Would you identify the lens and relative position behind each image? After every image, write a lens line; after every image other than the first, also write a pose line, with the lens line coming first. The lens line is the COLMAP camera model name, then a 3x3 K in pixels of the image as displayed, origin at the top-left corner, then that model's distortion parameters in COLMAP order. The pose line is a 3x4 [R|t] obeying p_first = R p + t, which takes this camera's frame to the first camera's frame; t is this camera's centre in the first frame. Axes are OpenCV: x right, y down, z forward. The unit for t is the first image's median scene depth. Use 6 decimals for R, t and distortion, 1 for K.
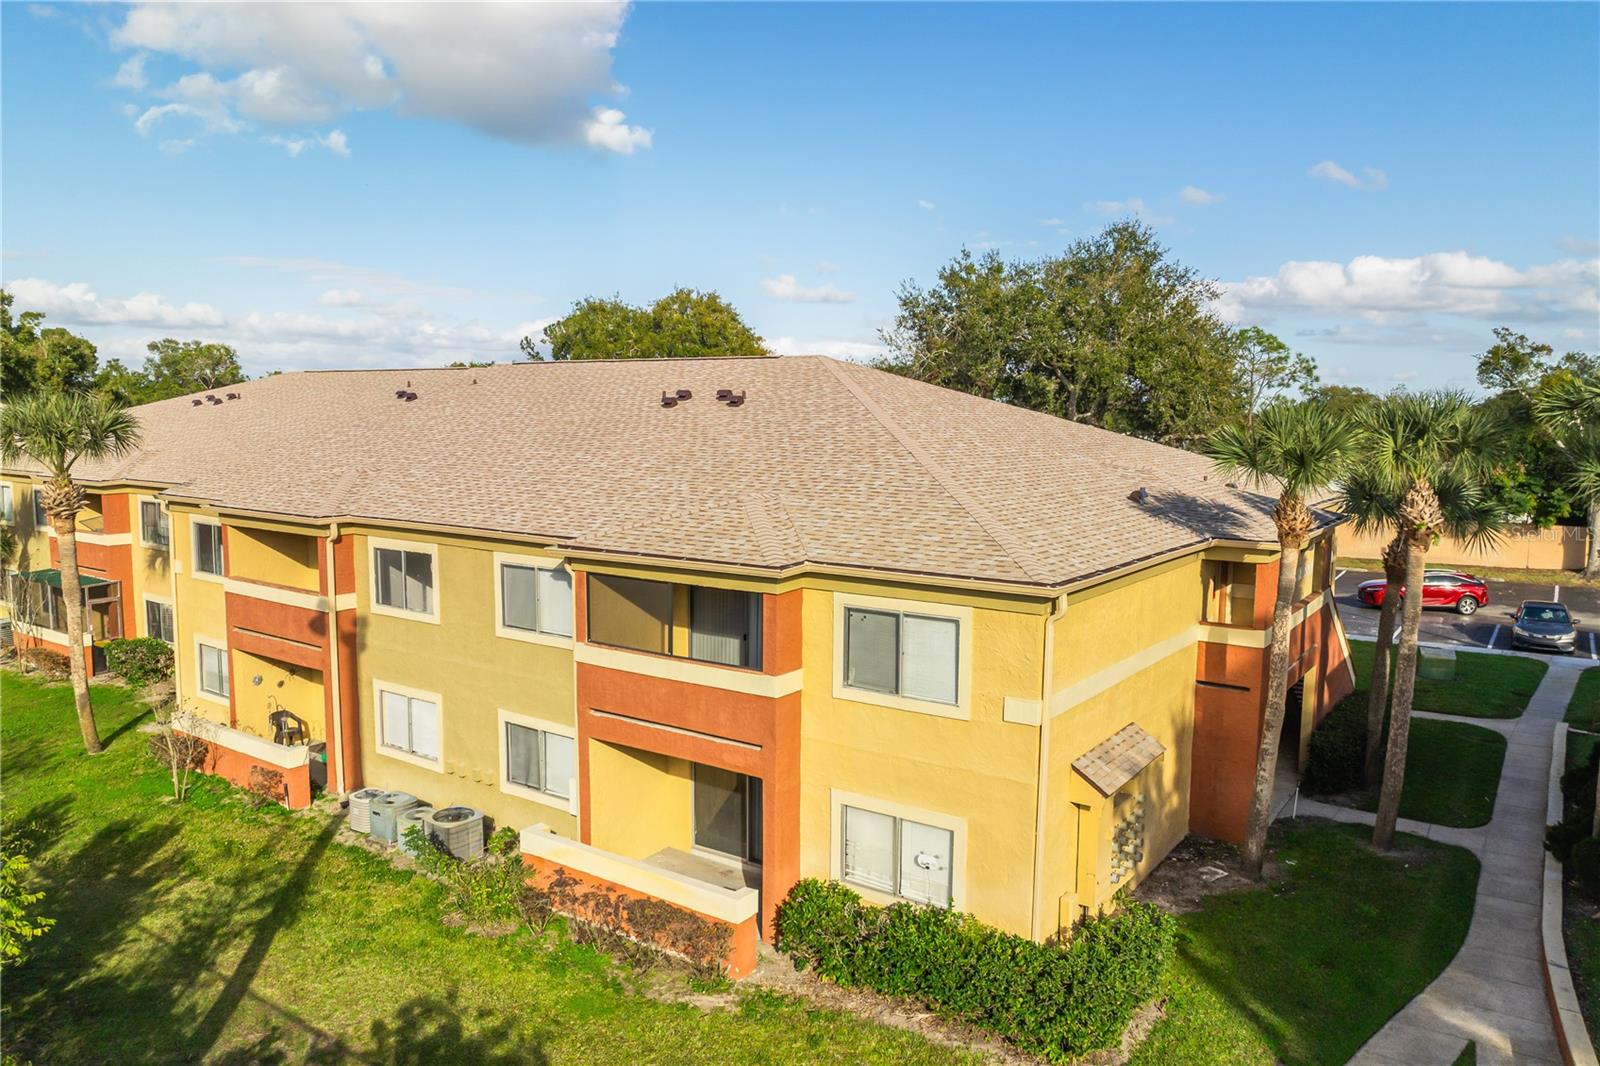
lens RADIAL K [[1119.7, 0, 800.0], [0, 1119.7, 533.0], [0, 0, 1]] dist [-0.039598, 0.001459]
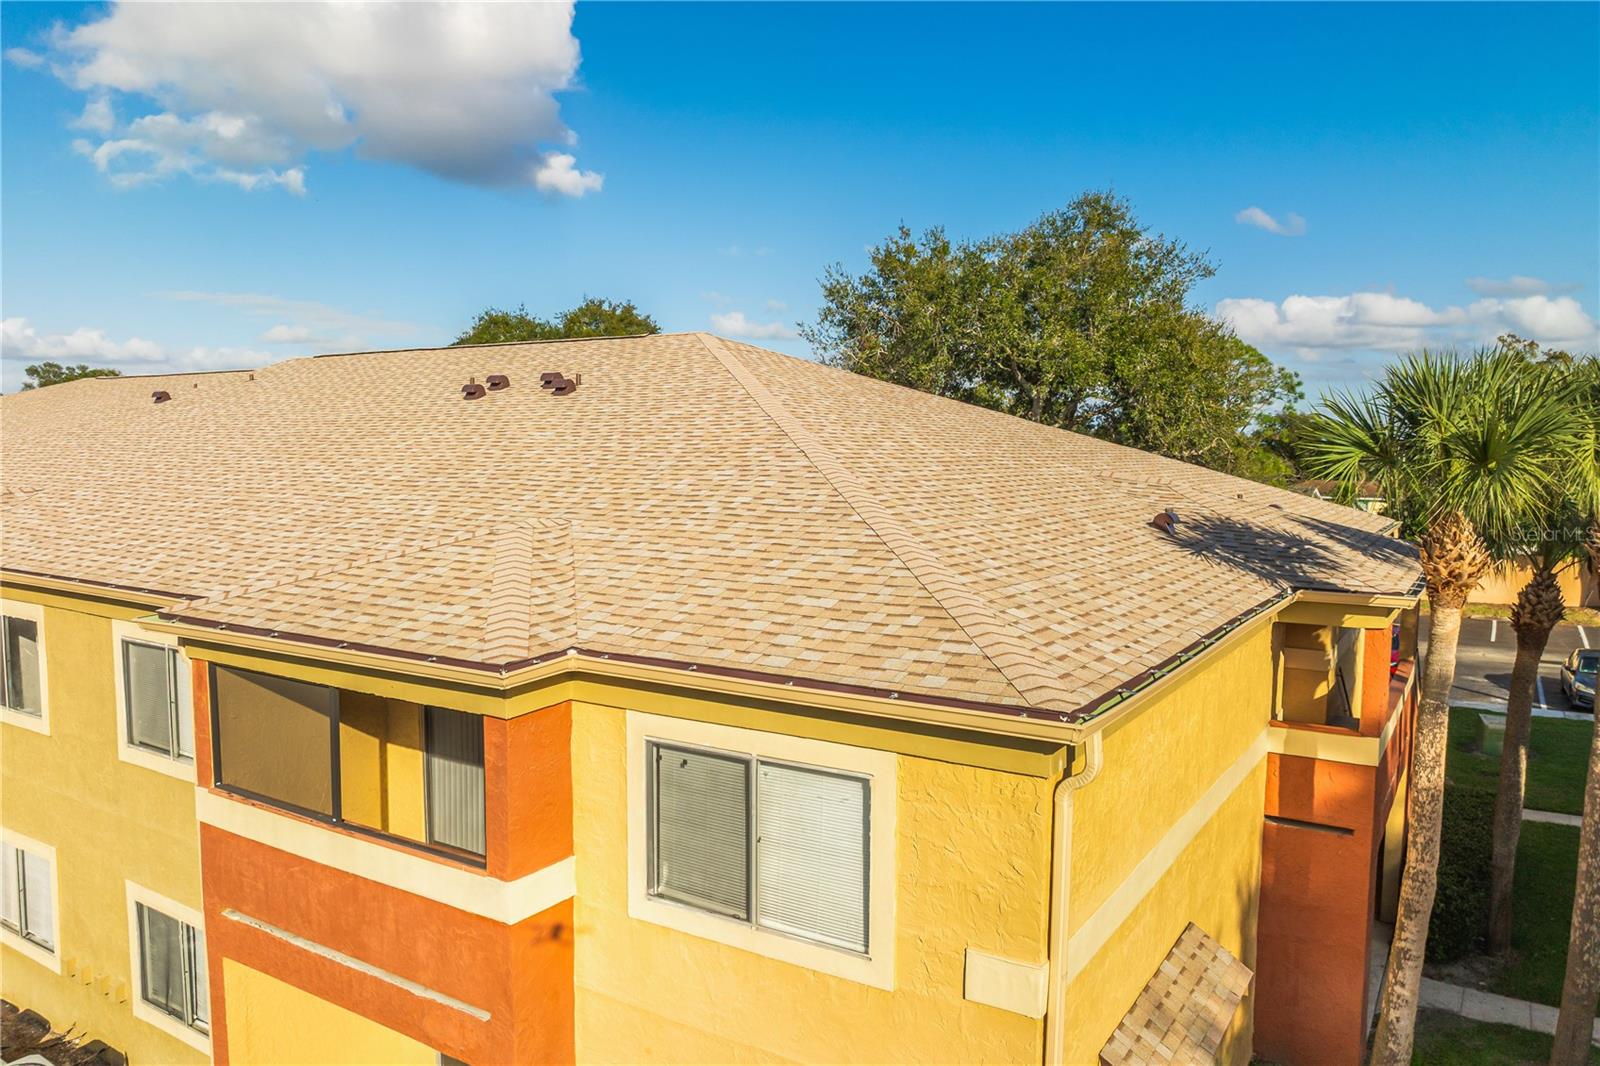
lens RADIAL K [[1119.7, 0, 800.0], [0, 1119.7, 533.0], [0, 0, 1]] dist [-0.039598, 0.001459]
pose [[0.998933, -0.005416, 0.045861, 0.069297], [0.006823, 0.999509, -0.030581, -0.009088], [-0.045673, 0.030862, 0.998480, 0.396730]]
